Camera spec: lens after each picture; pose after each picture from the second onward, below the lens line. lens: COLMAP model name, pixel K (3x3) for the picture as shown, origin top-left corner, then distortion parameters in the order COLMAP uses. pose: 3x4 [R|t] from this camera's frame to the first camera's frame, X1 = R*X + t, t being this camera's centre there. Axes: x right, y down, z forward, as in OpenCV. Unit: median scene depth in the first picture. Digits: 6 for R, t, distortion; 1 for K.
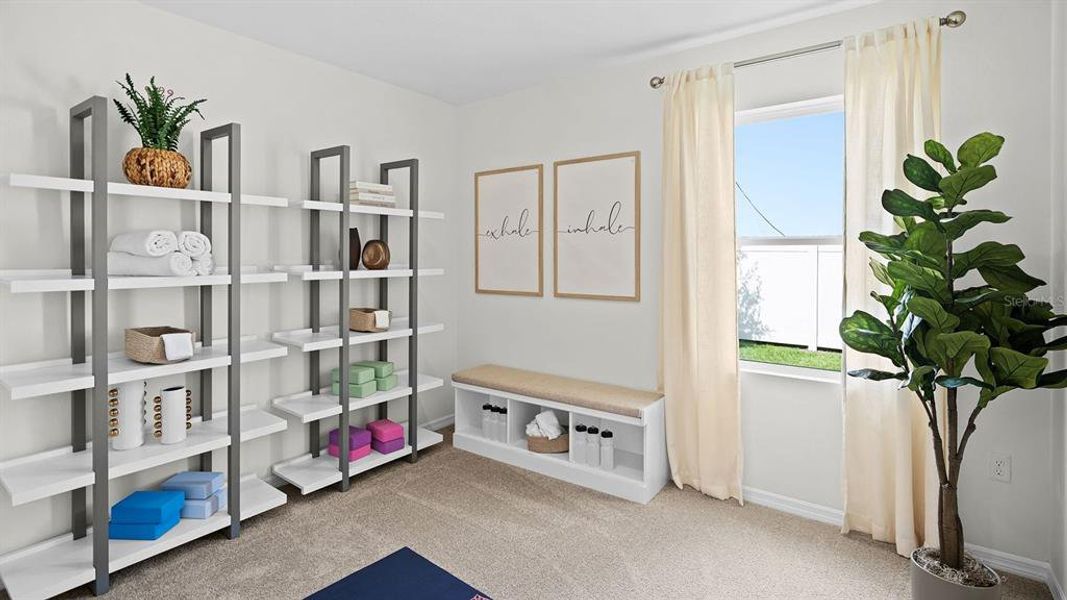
lens RADIAL K [[498.3, 0, 536.8], [0, 498.3, 269.3], [0, 0, 1]] dist [-0.001846, -0.000072]
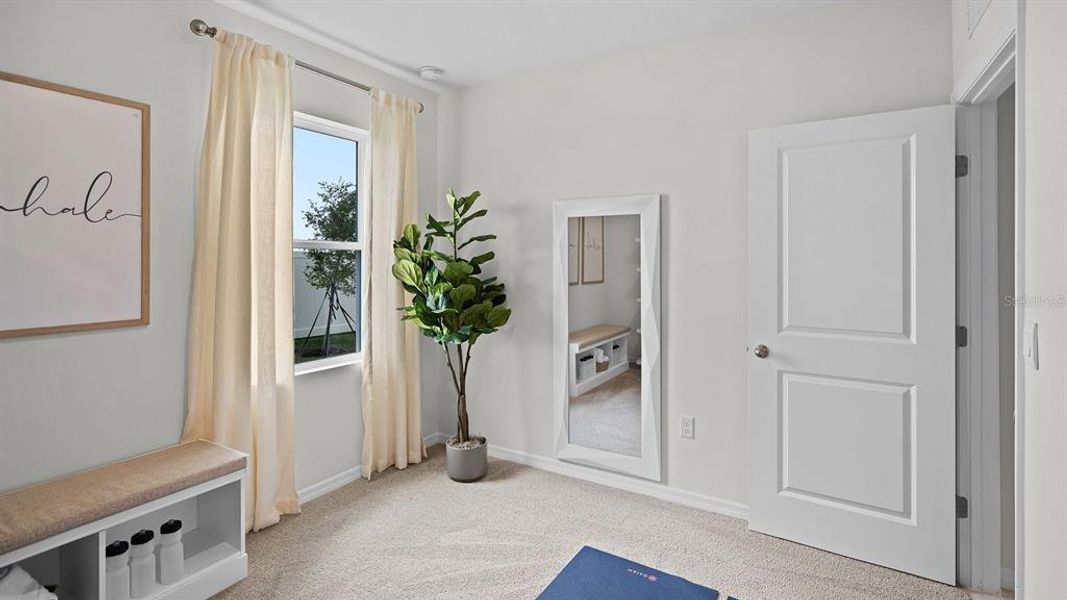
lens RADIAL K [[501.7, 0, 535.6], [0, 501.7, 259.4], [0, 0, 1]] dist [0.000188, 0.000155]
pose [[-0.084700, -0.005894, 0.996389, -0.547024], [0.015853, 0.999848, 0.007262, -0.022052], [-0.996280, 0.016411, -0.084594, 0.548010]]
